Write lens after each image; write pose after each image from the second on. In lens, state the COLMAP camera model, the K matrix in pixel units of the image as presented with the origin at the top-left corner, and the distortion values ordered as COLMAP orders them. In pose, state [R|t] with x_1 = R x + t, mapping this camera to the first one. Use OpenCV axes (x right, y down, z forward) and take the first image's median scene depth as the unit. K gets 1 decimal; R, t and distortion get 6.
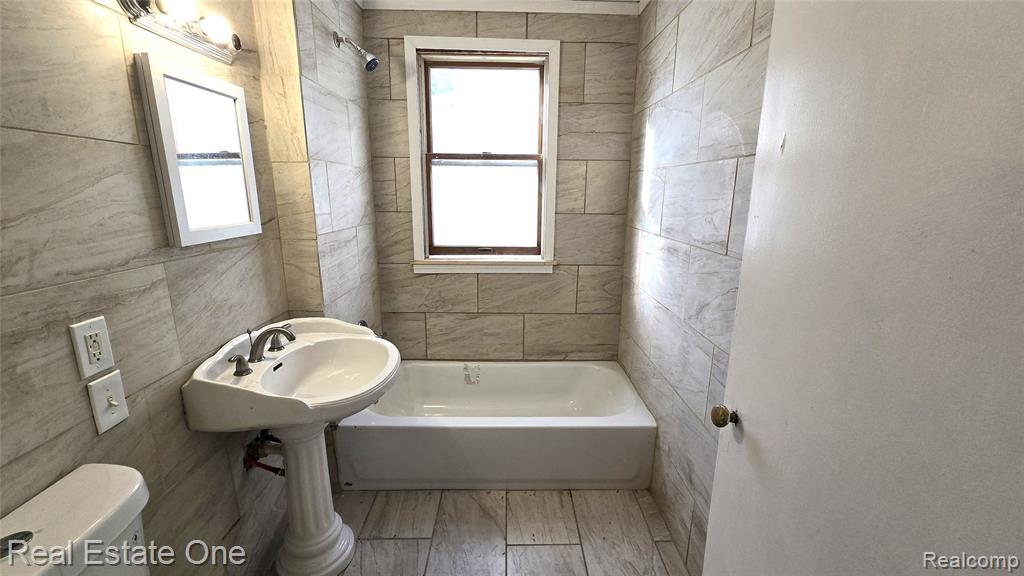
lens RADIAL K [[425.0, 0, 513.8], [0, 425.0, 286.4], [0, 0, 1]] dist [0.000245, 0.000943]
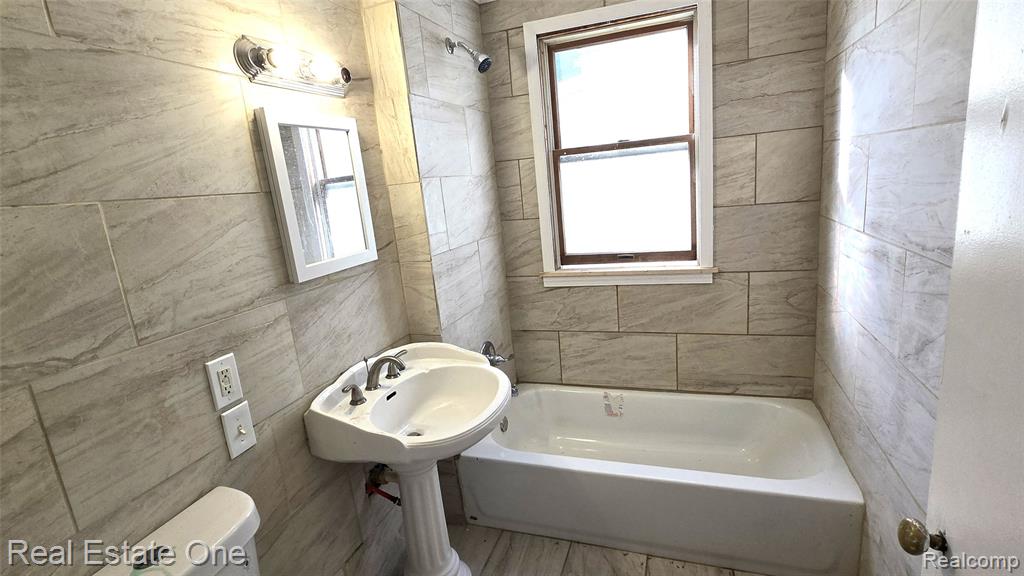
lens RADIAL K [[484.9, 0, 511.7], [0, 484.9, 287.3], [0, 0, 1]] dist [0.001525, -0.000571]
pose [[0.932023, -0.021673, -0.361750, 0.103648], [0.023799, 0.999716, 0.001421, -0.050261], [0.361616, -0.009934, 0.932274, 0.048520]]
